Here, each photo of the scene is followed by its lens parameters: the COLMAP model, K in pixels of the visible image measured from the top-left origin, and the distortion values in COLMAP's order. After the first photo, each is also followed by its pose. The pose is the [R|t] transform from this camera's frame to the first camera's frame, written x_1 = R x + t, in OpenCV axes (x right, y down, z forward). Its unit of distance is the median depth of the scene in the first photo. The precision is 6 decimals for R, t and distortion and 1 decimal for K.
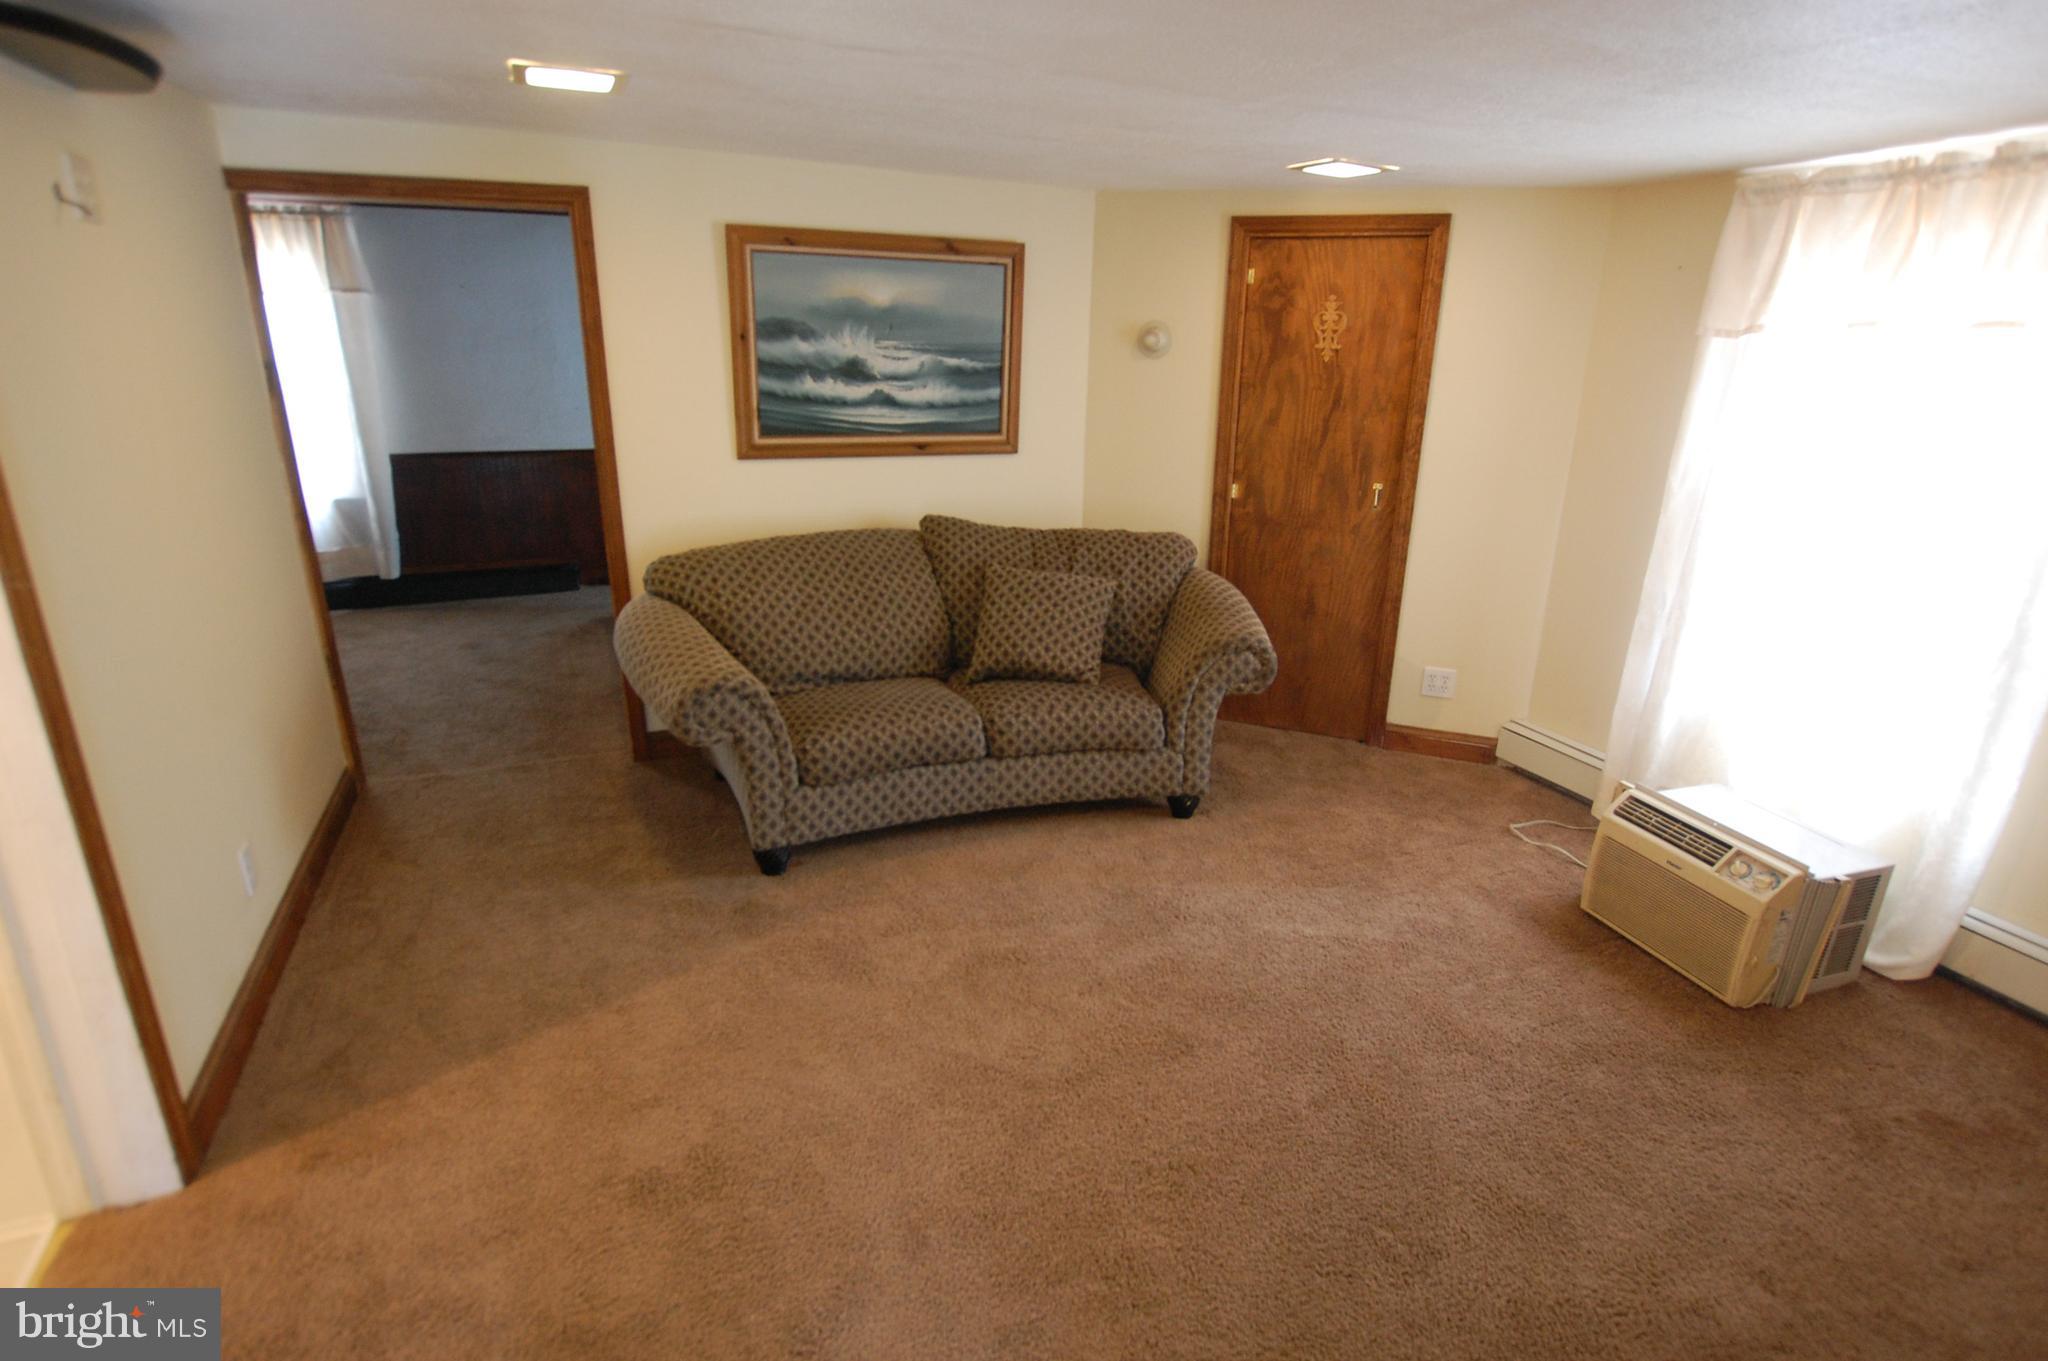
lens RADIAL K [[1074.0, 0, 1032.2], [0, 1074.0, 678.5], [0, 0, 1]] dist [0.004677, 0.001383]
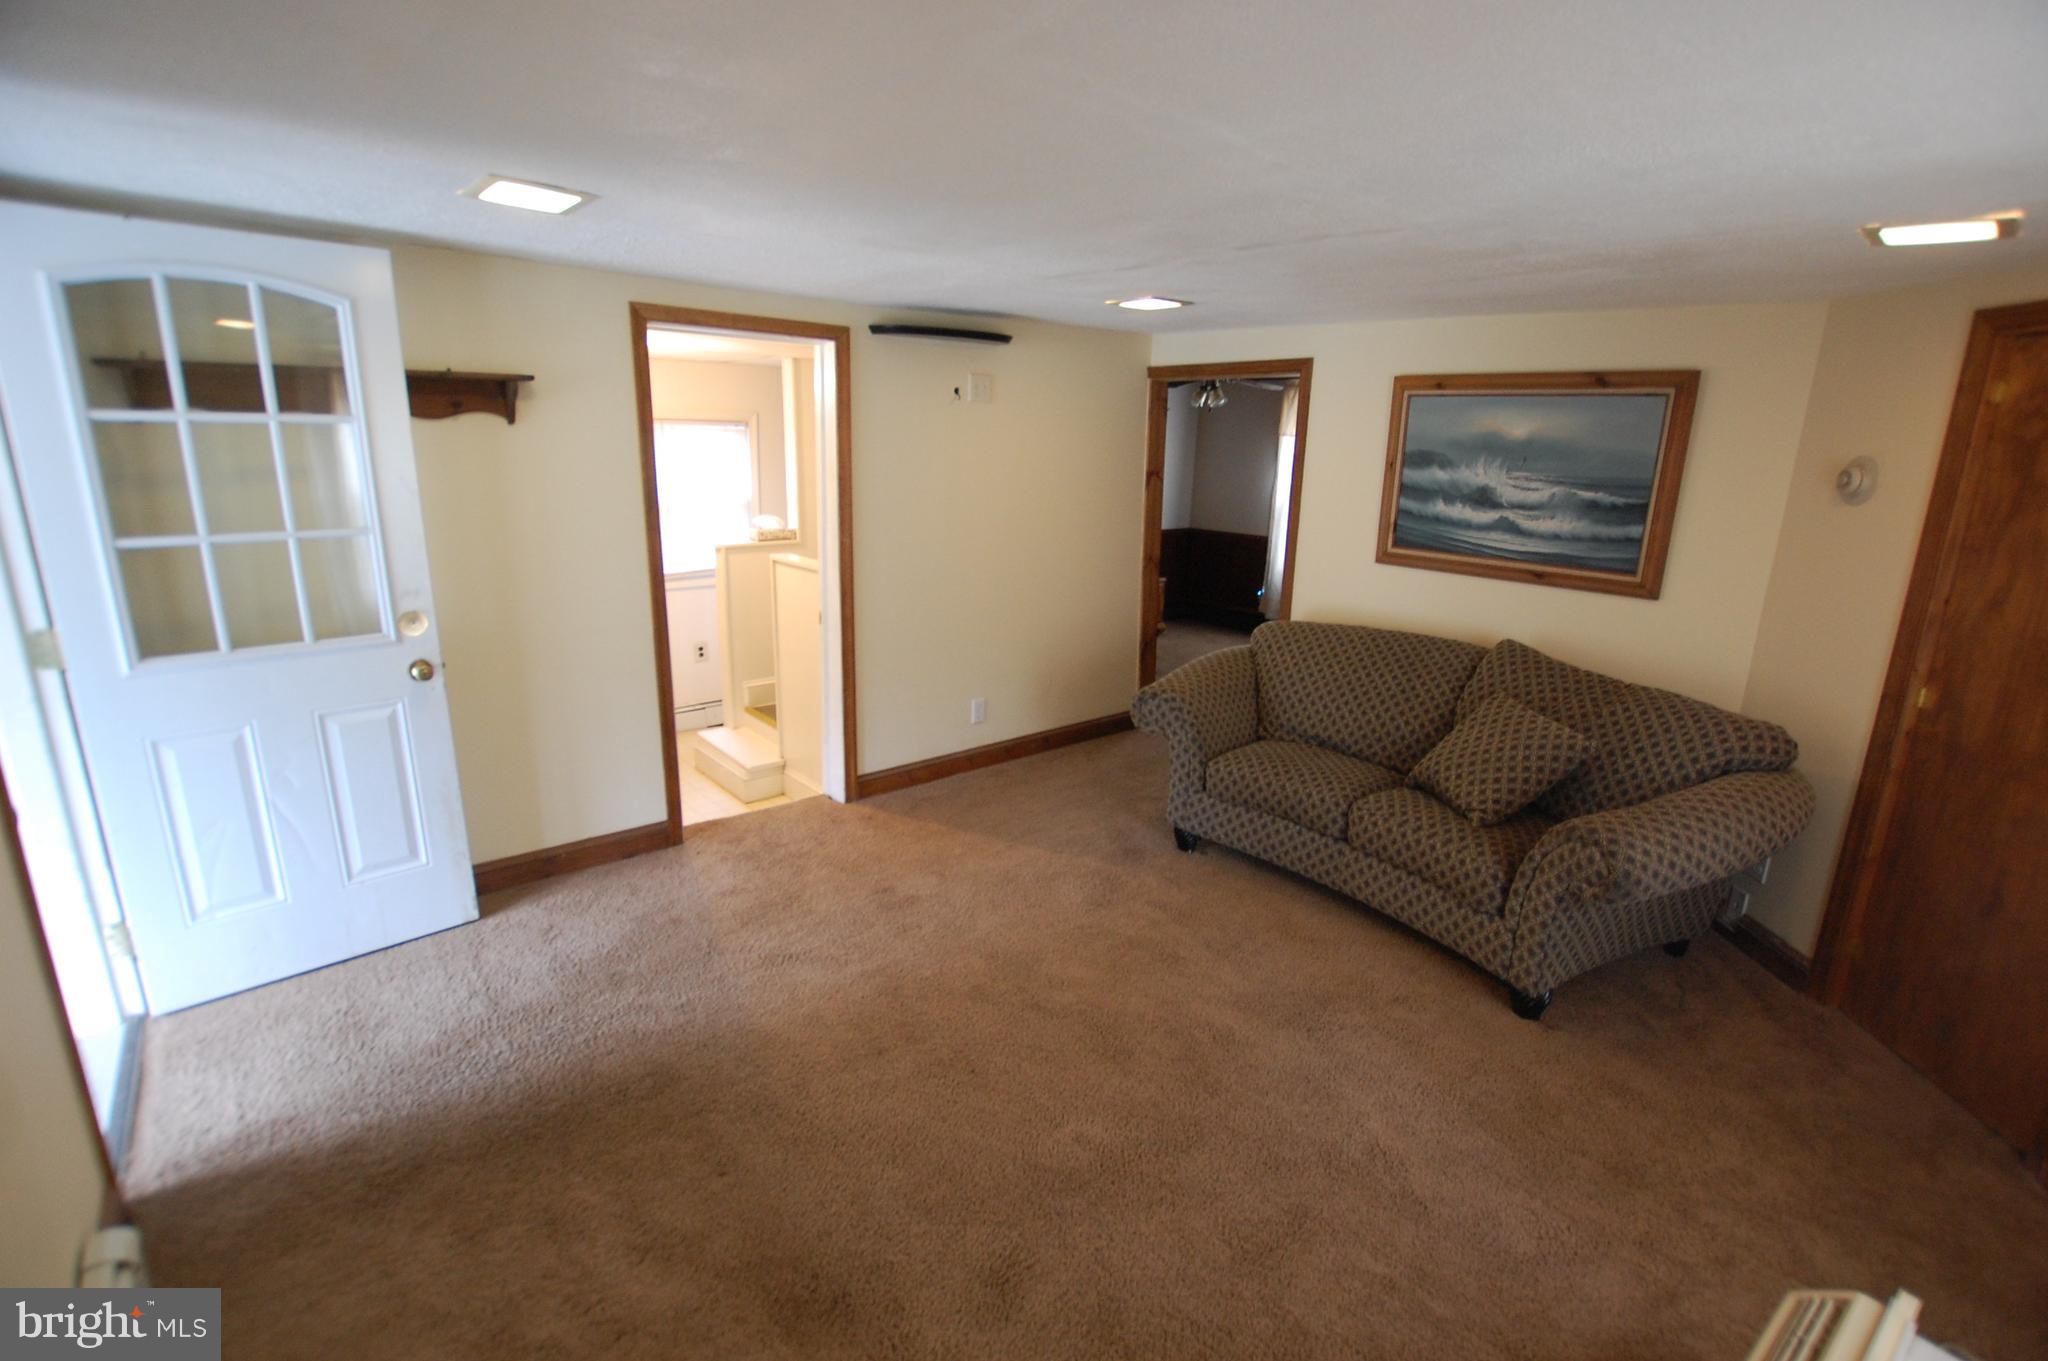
lens RADIAL K [[928.4, 0, 1036.0], [0, 928.4, 682.0], [0, 0, 1]] dist [-0.002197, 0.000113]
pose [[0.316627, 0.228903, -0.920517, 0.622920], [-0.320372, 0.939226, 0.123358, -0.084979], [0.892810, 0.255849, 0.370718, 0.306027]]
